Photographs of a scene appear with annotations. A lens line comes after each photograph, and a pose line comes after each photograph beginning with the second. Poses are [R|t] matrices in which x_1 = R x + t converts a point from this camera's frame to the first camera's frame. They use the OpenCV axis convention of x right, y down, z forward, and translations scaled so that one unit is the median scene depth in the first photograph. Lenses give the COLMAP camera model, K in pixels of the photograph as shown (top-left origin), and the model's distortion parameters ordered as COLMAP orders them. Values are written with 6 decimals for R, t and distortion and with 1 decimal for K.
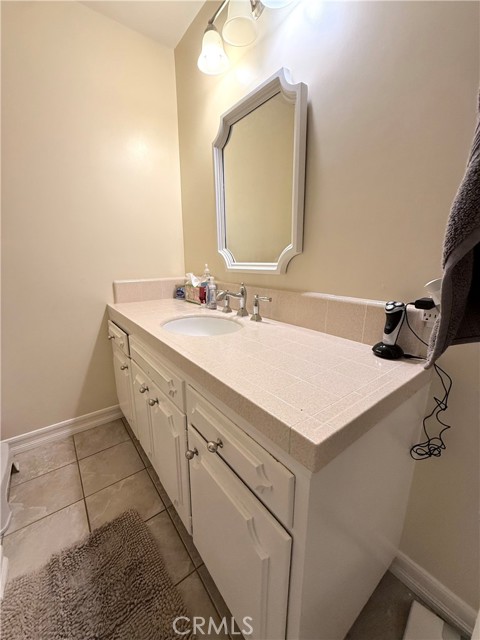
lens RADIAL K [[255.7, 0, 238.4], [0, 255.7, 318.3], [0, 0, 1]] dist [0.000587, 0.000241]
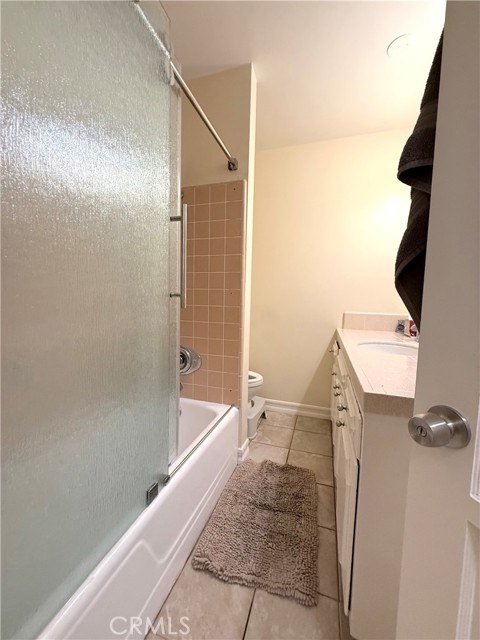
lens RADIAL K [[255.7, 0, 240.4], [0, 255.7, 319.3], [0, 0, 1]] dist [0.000587, 0.000241]
pose [[0.568945, 0.084269, -0.818047, 0.343681], [-0.207963, 0.977148, -0.043979, 0.071682], [0.795647, 0.195145, 0.573468, -0.210004]]
